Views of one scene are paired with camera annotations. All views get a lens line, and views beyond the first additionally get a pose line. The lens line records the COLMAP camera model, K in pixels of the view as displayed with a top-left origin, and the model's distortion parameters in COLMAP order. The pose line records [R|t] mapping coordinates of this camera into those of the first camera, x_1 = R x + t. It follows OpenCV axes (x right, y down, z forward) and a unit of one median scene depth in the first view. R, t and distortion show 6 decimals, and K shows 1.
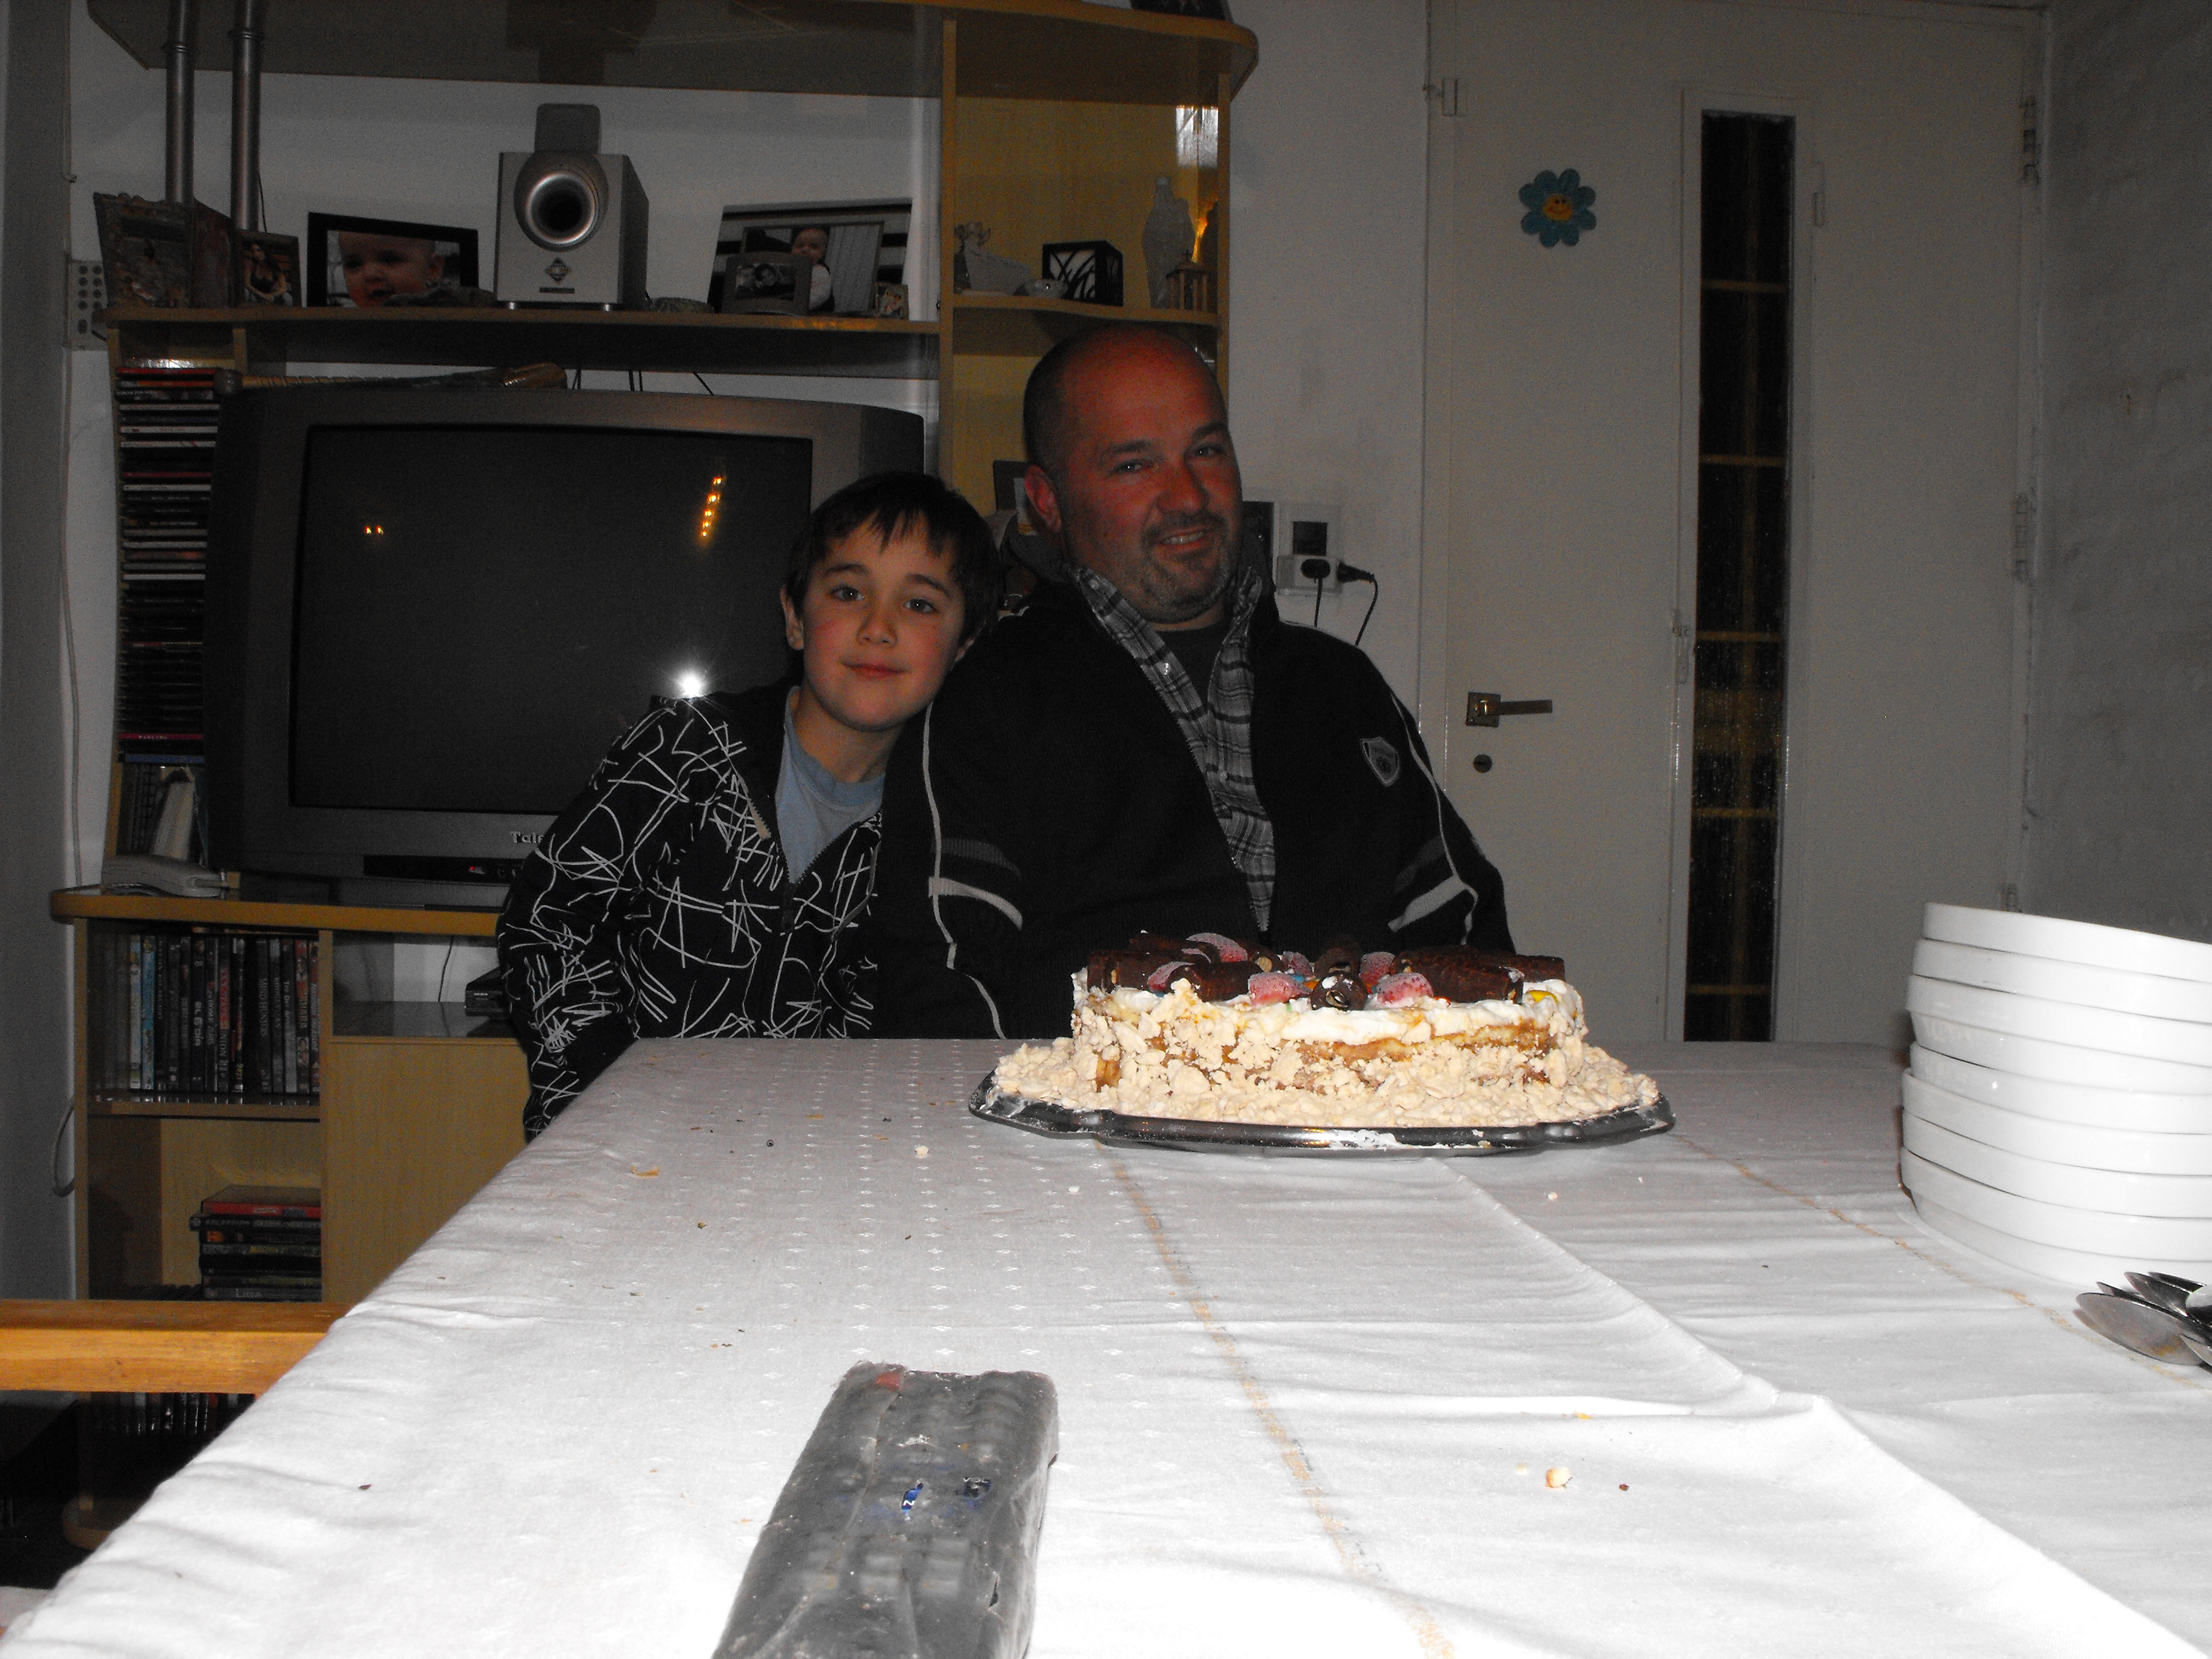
lens RADIAL K [[2182.5, 0, 1066.9], [0, 2182.5, 815.6], [0, 0, 1]] dist [-0.219771, 0.250516]
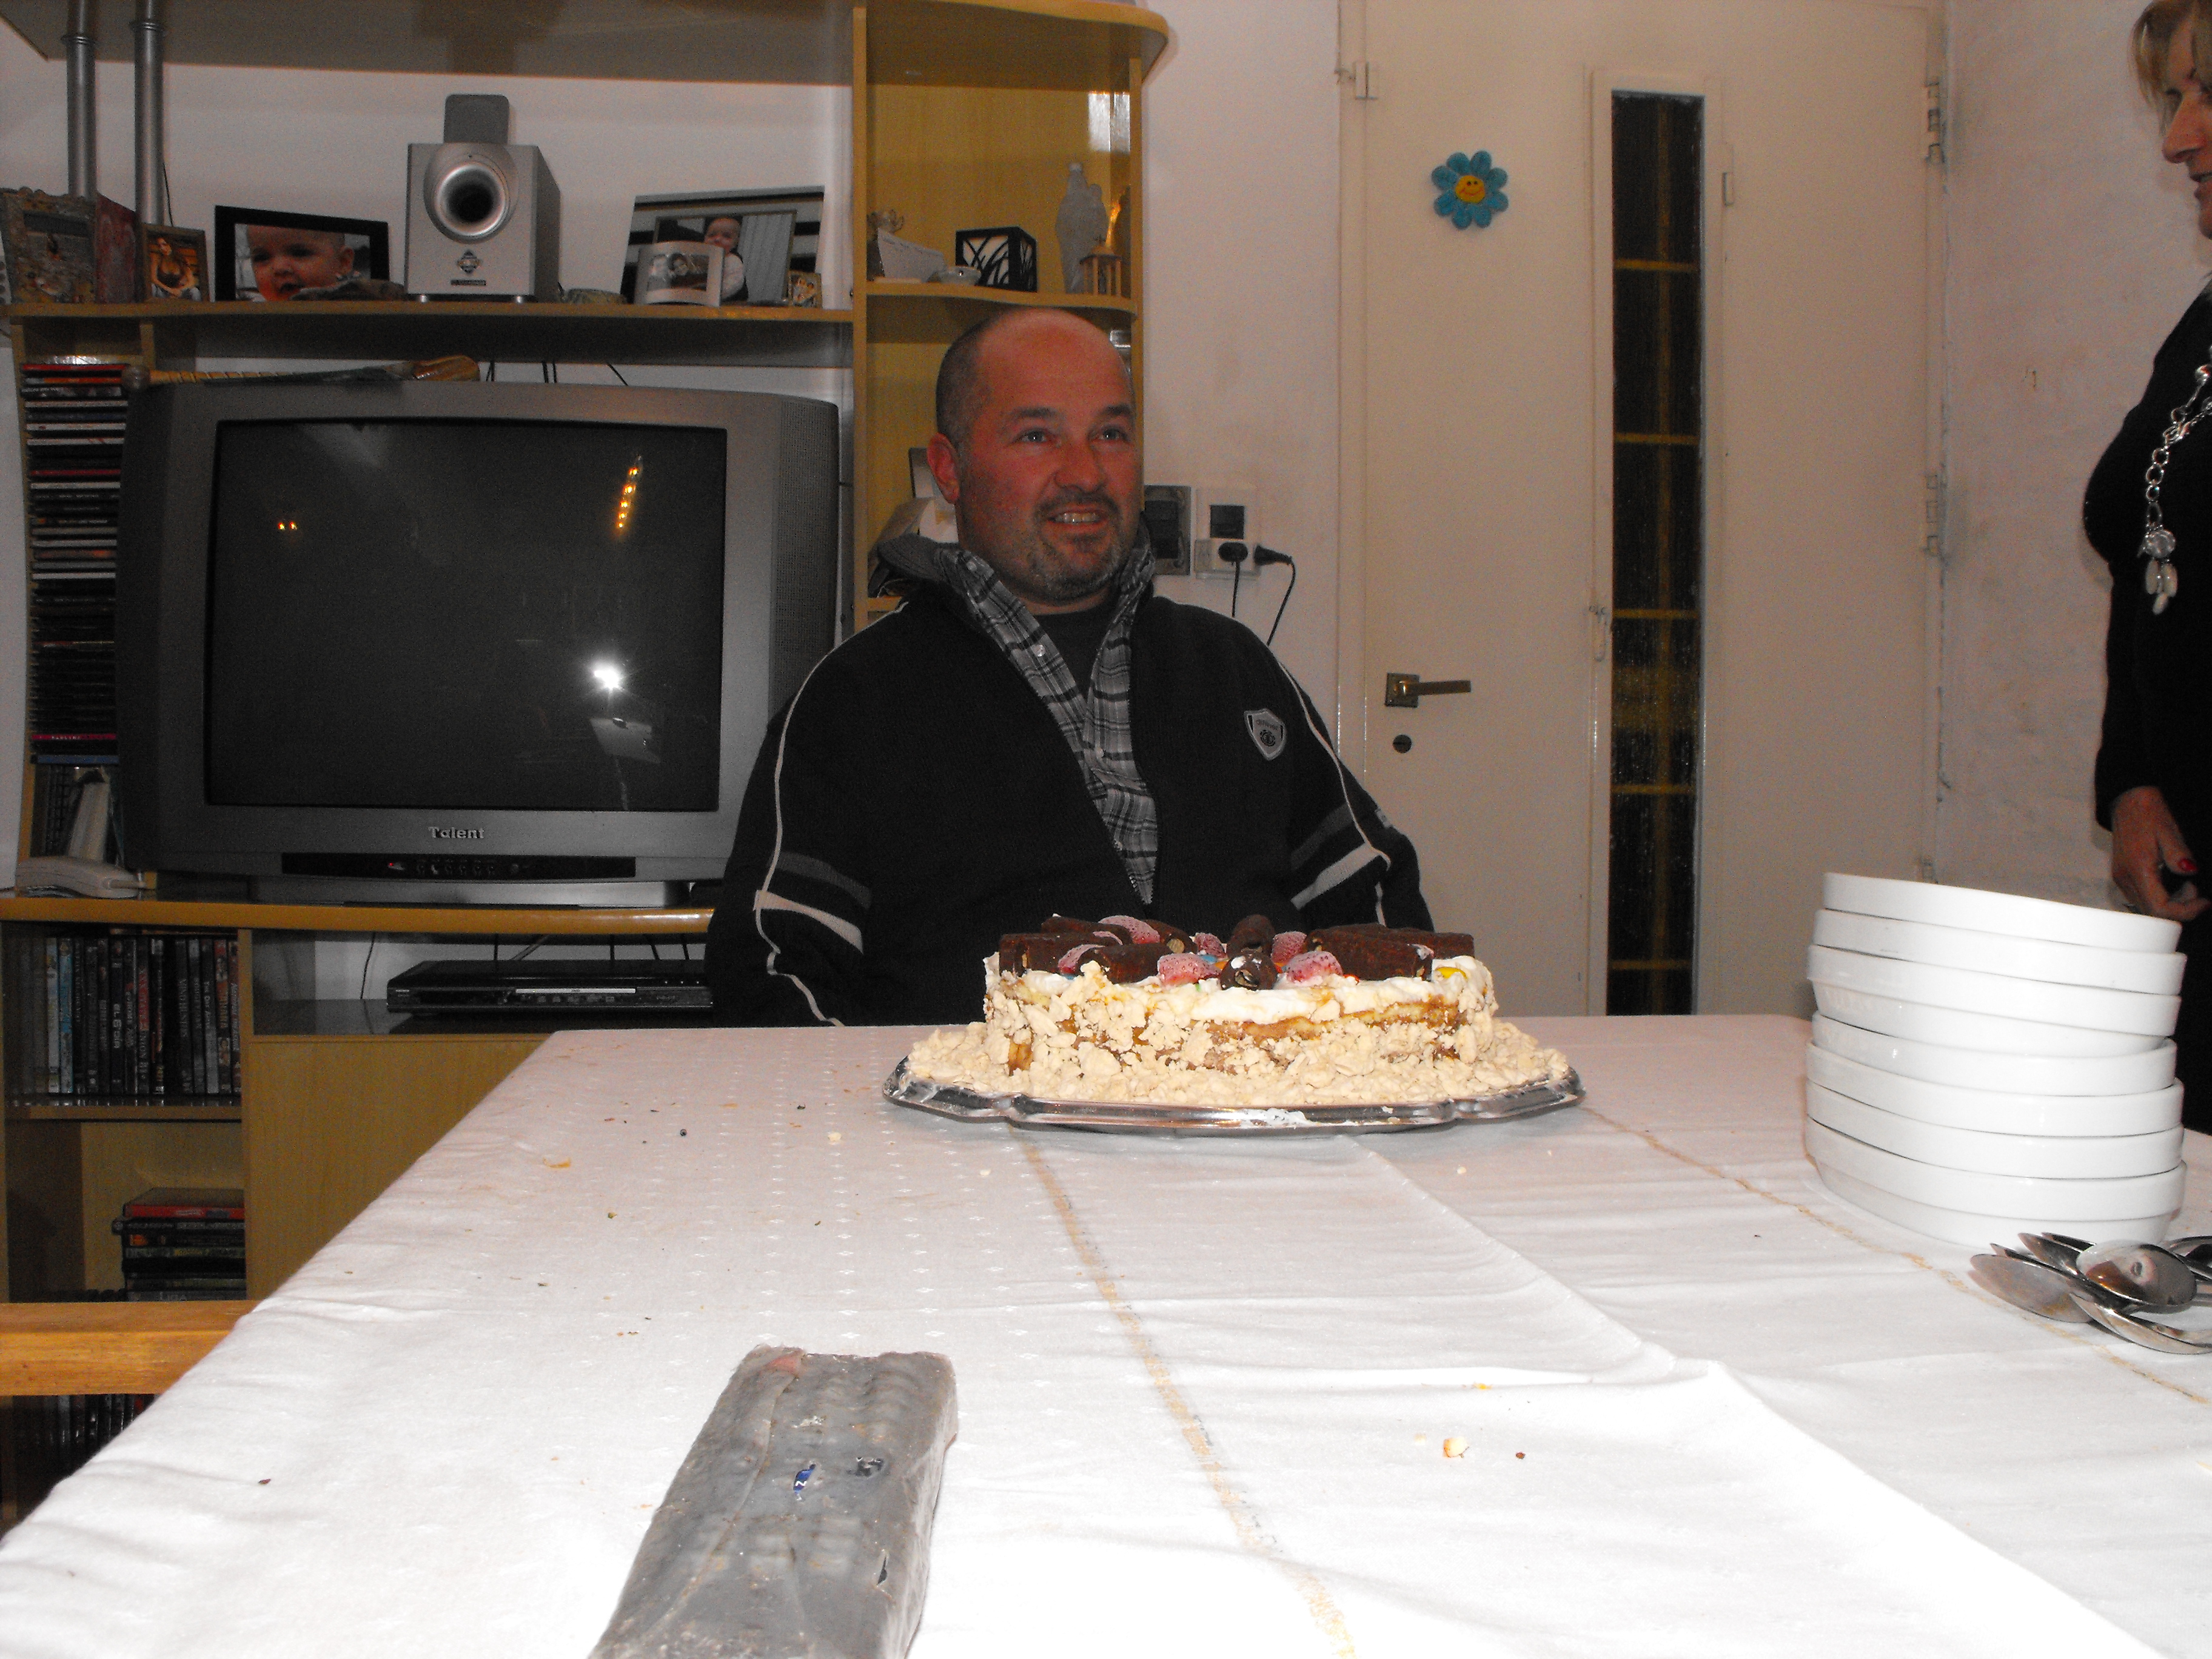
lens RADIAL K [[2182.5, 0, 1066.9], [0, 2182.5, 815.6], [0, 0, 1]] dist [-0.219771, 0.250516]
pose [[0.999354, -0.015707, 0.032314, 0.004065], [0.015515, 0.999861, 0.006166, 0.000608], [-0.032406, -0.005660, 0.999459, -0.000949]]
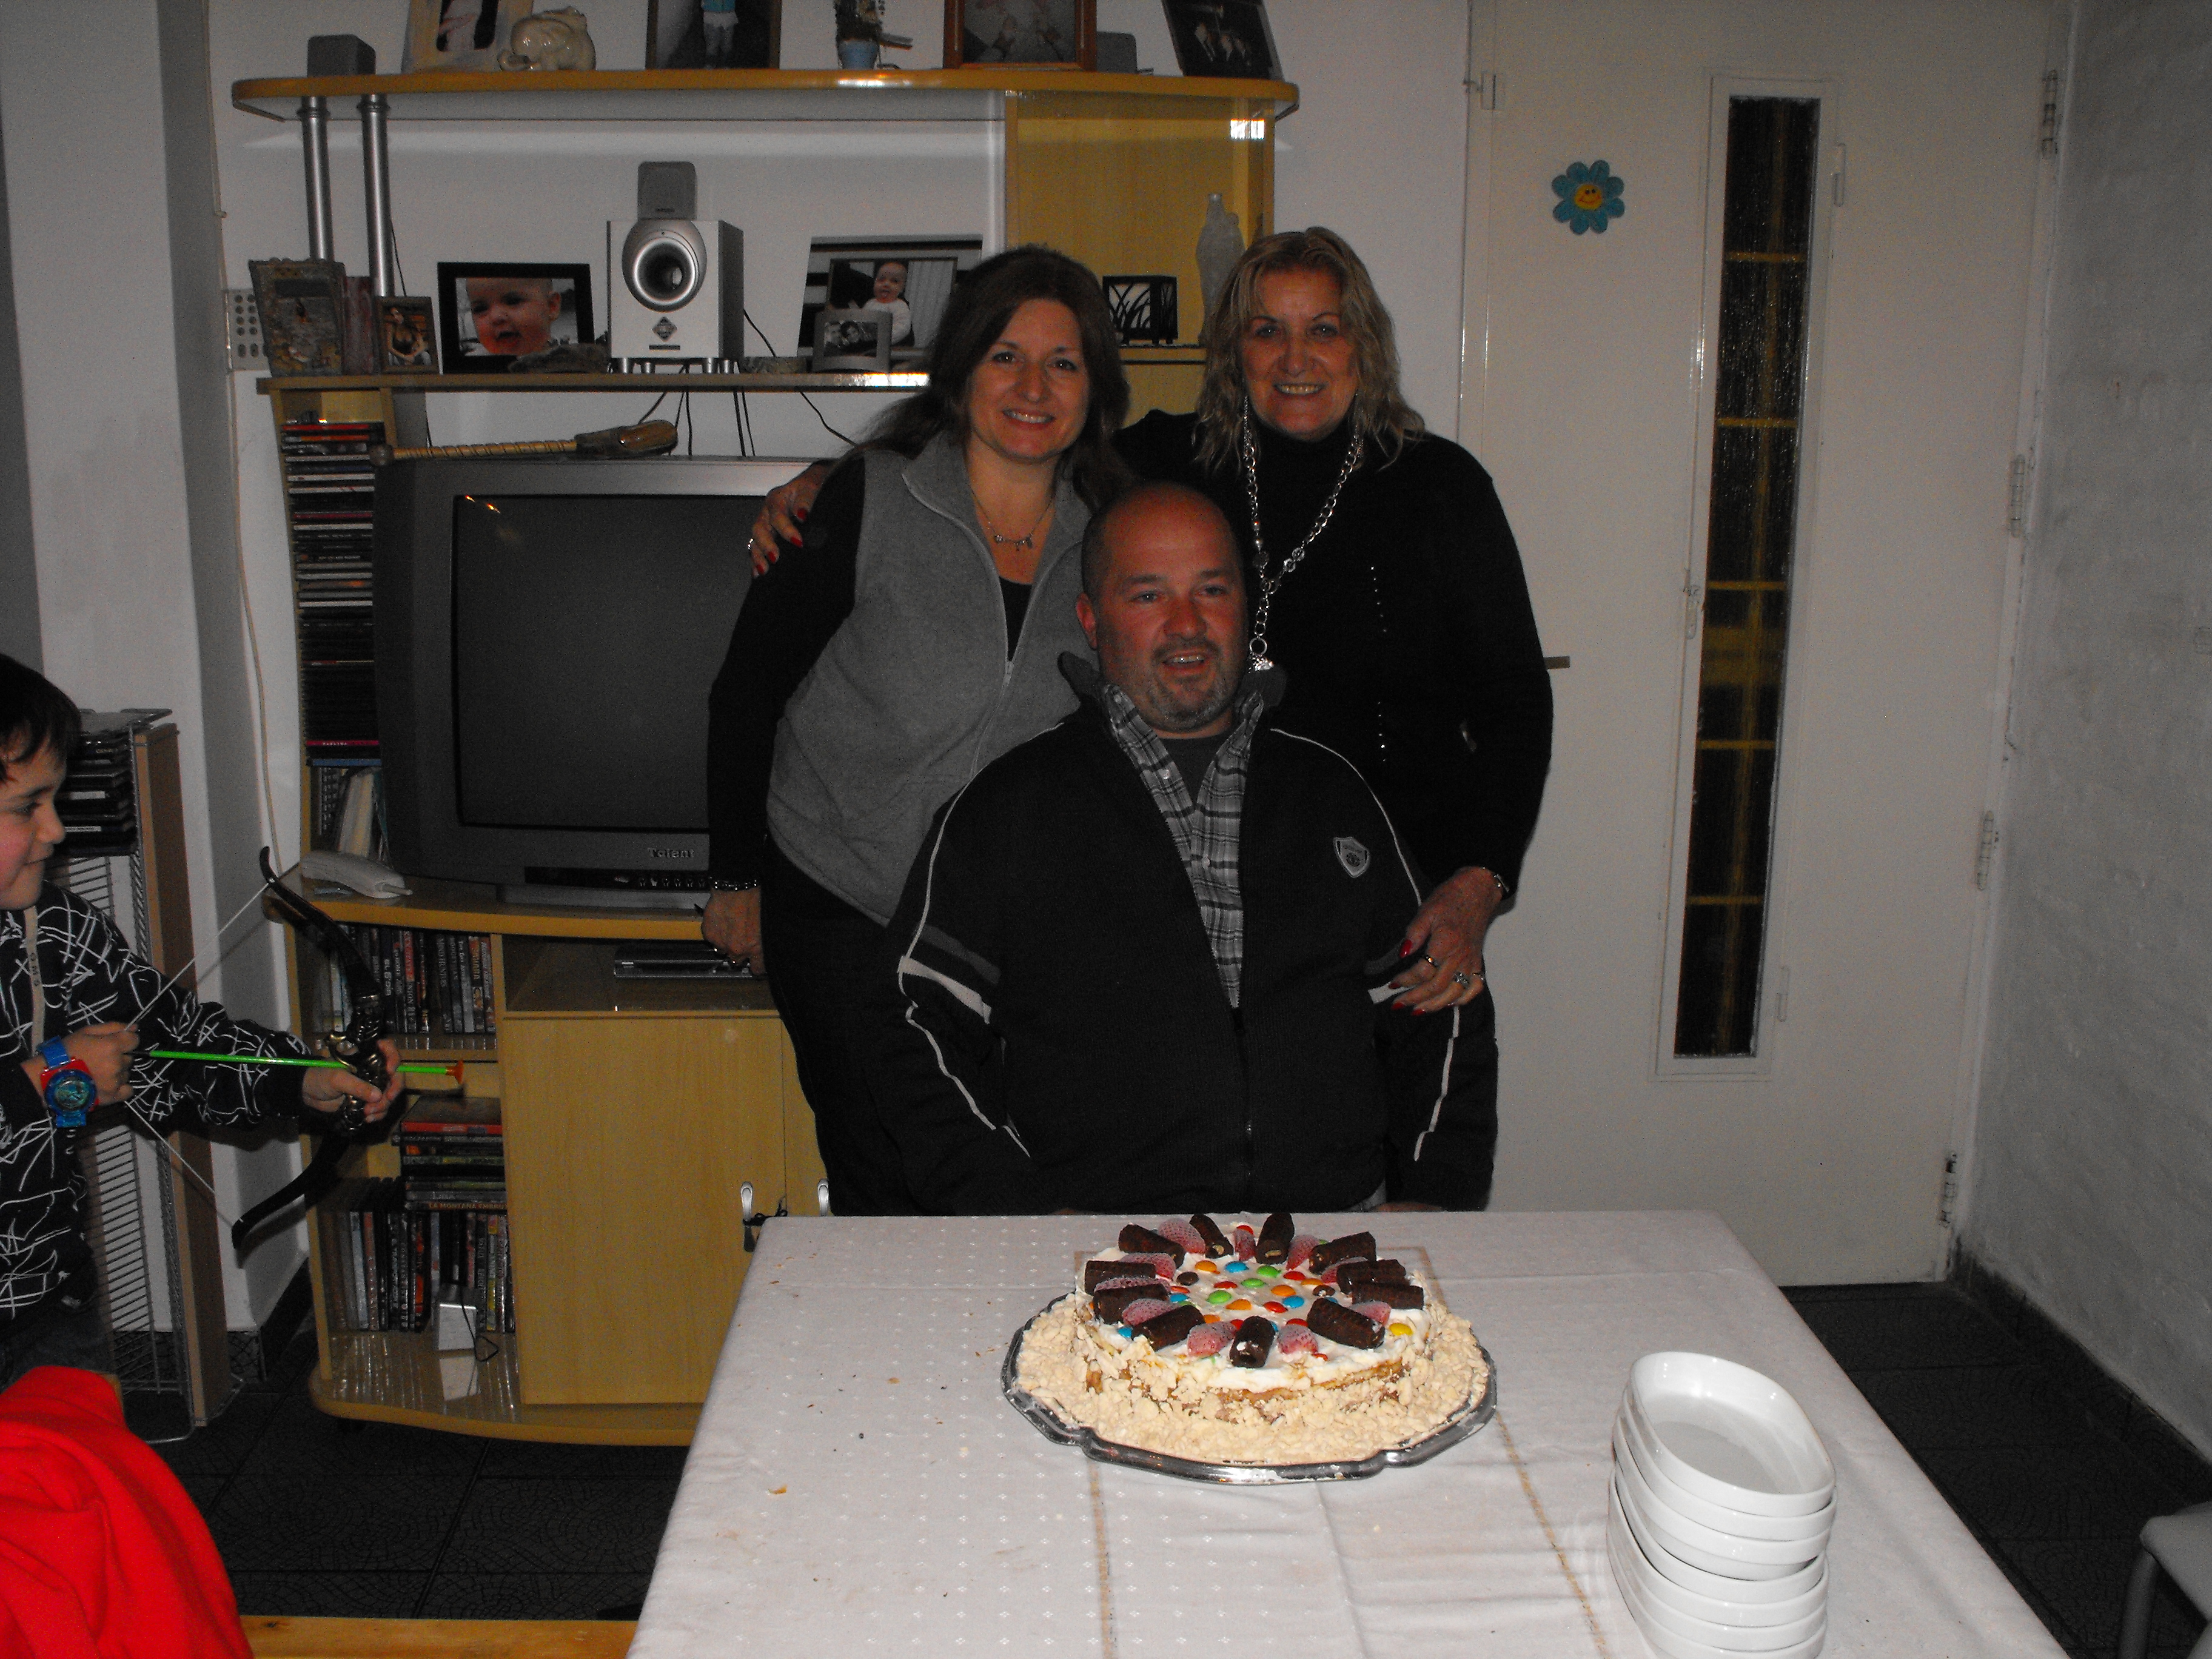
lens RADIAL K [[2195.6, 0, 1071.6], [0, 2195.6, 786.5], [0, 0, 1]] dist [-0.218990, 0.264579]
pose [[0.998578, -0.001633, -0.053291, 0.033444], [0.010818, 0.984946, 0.172523, -0.212498], [0.052207, -0.172854, 0.983563, -0.140978]]
